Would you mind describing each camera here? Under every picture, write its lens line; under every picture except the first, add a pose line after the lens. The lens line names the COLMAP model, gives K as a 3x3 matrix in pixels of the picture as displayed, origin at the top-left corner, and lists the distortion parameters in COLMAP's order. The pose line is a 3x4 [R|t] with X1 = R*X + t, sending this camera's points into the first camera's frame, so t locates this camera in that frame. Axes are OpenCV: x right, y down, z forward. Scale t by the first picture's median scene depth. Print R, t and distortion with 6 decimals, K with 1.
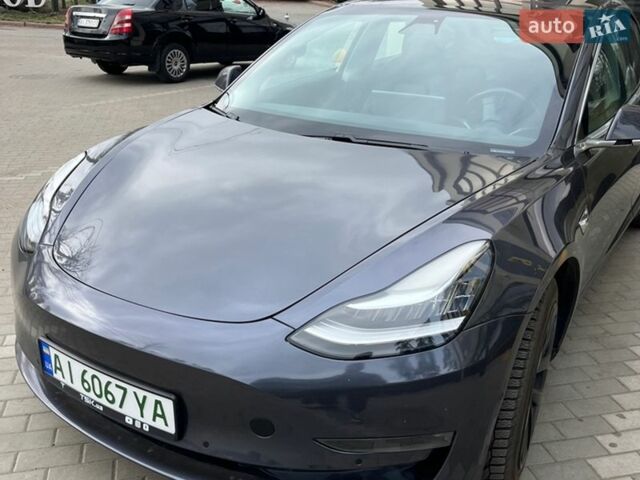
lens RADIAL K [[639.4, 0, 320.0], [0, 639.4, 240.0], [0, 0, 1]] dist [0.052191, -0.014946]
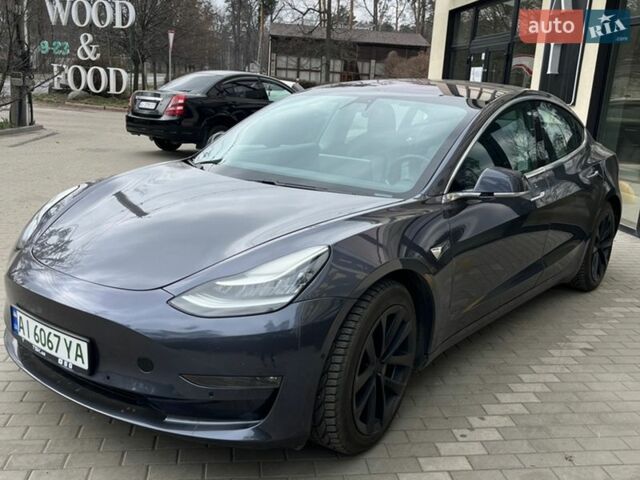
lens RADIAL K [[639.4, 0, 320.0], [0, 639.4, 240.0], [0, 0, 1]] dist [0.052191, -0.014946]
pose [[0.994510, 0.048188, -0.092890, 0.339685], [-0.060066, 0.989739, -0.129649, 0.152407], [0.085689, 0.134517, 0.987199, -0.323335]]
